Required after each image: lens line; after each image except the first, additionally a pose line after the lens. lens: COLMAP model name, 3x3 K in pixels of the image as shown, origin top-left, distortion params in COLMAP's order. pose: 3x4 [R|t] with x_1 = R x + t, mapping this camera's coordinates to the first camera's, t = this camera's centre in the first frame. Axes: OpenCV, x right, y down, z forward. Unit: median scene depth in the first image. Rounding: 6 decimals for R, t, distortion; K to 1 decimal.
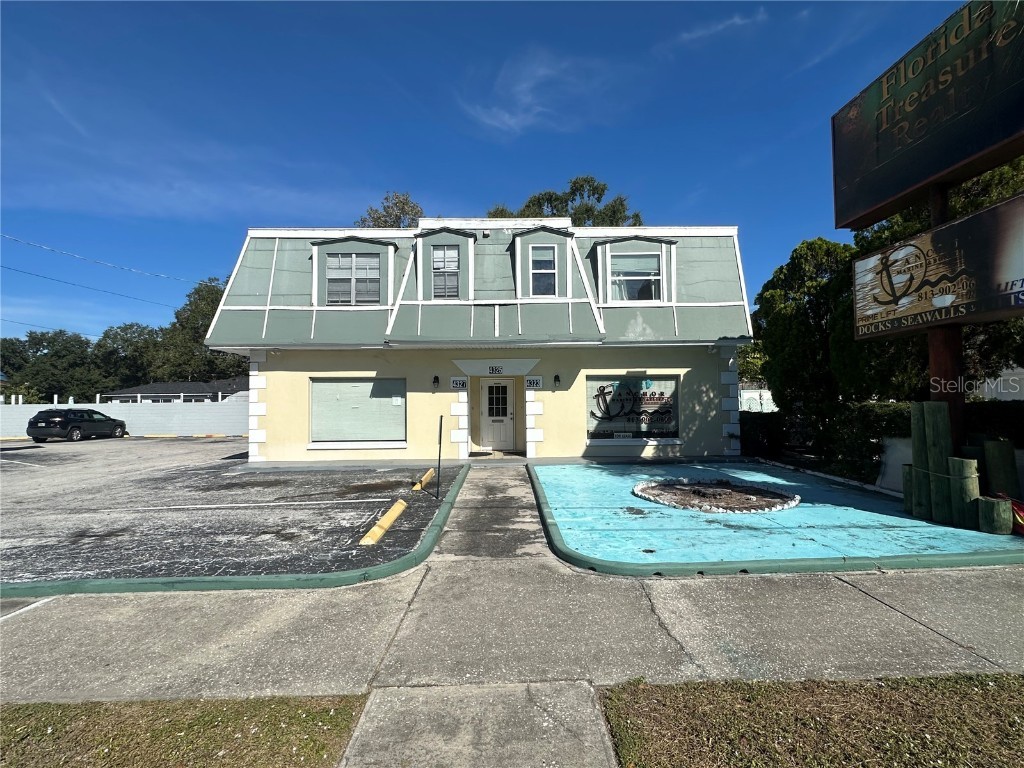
lens RADIAL K [[475.1, 0, 511.5], [0, 475.1, 386.6], [0, 0, 1]] dist [-0.002600, -0.000322]
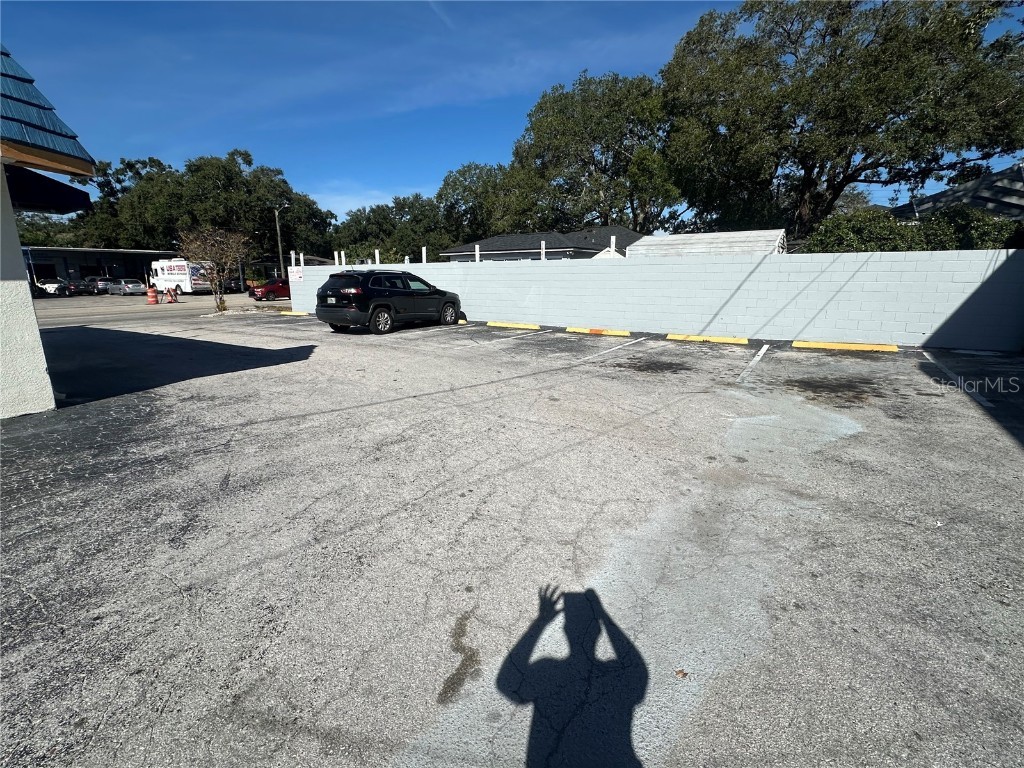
lens RADIAL K [[475.1, 0, 511.5], [0, 475.1, 386.6], [0, 0, 1]] dist [-0.002600, -0.000322]
pose [[0.821886, 0.136929, -0.552950, -0.982182], [0.016793, 0.964435, 0.263787, 0.068962], [0.569404, -0.226089, 0.790356, 1.270264]]
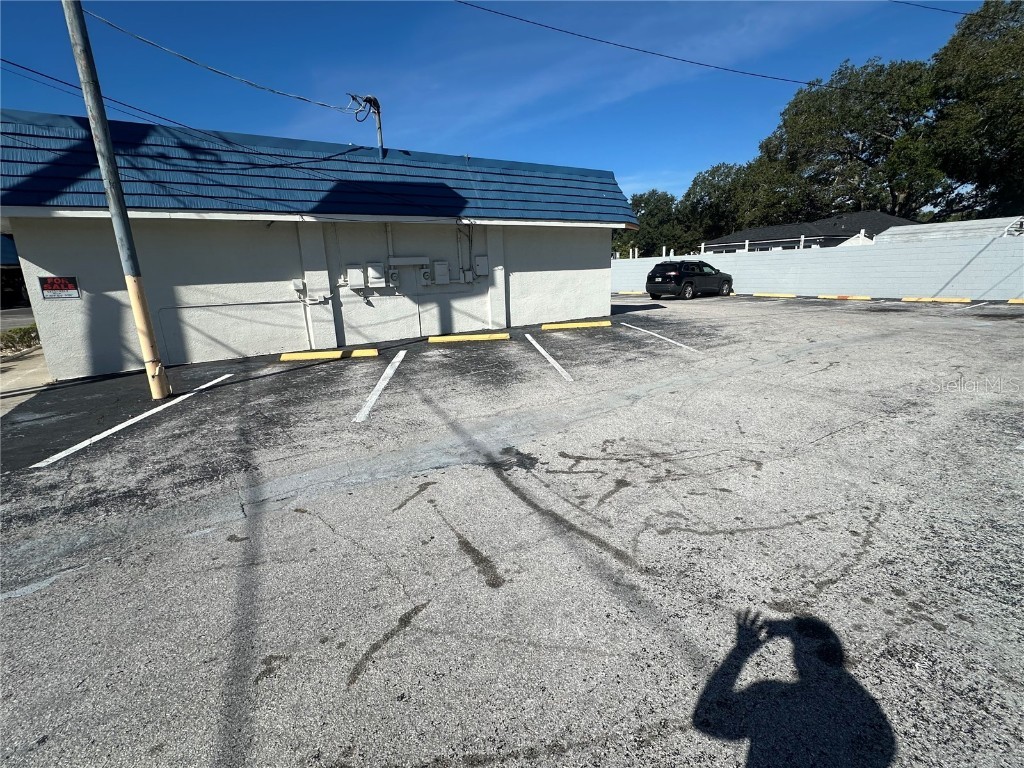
lens RADIAL K [[475.1, 0, 511.5], [0, 475.1, 386.6], [0, 0, 1]] dist [-0.002600, -0.000322]
pose [[0.518934, 0.194193, -0.832464, -0.659488], [0.065132, 0.962040, 0.265022, 0.035665], [0.852329, -0.191749, 0.486588, 0.542529]]
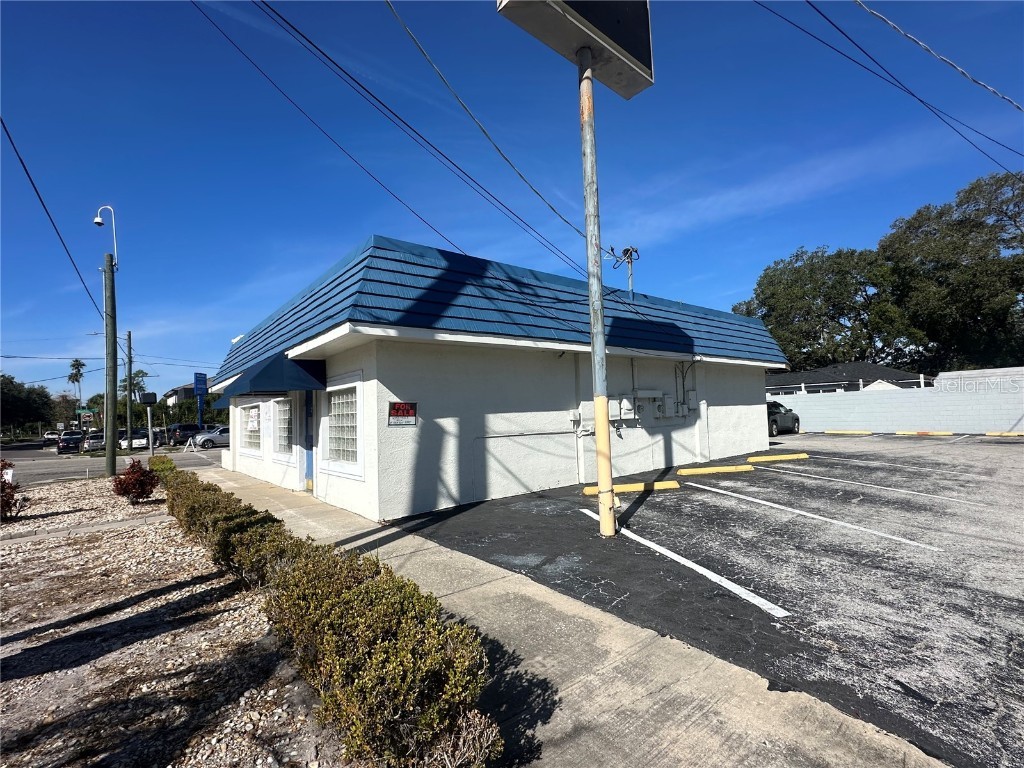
lens RADIAL K [[475.1, 0, 511.5], [0, 475.1, 386.6], [0, 0, 1]] dist [-0.002600, -0.000322]
pose [[0.615003, -0.054965, -0.786607, -1.005219], [0.058645, 0.997993, -0.023885, 0.025323], [0.786341, -0.031441, 0.616992, 0.093547]]
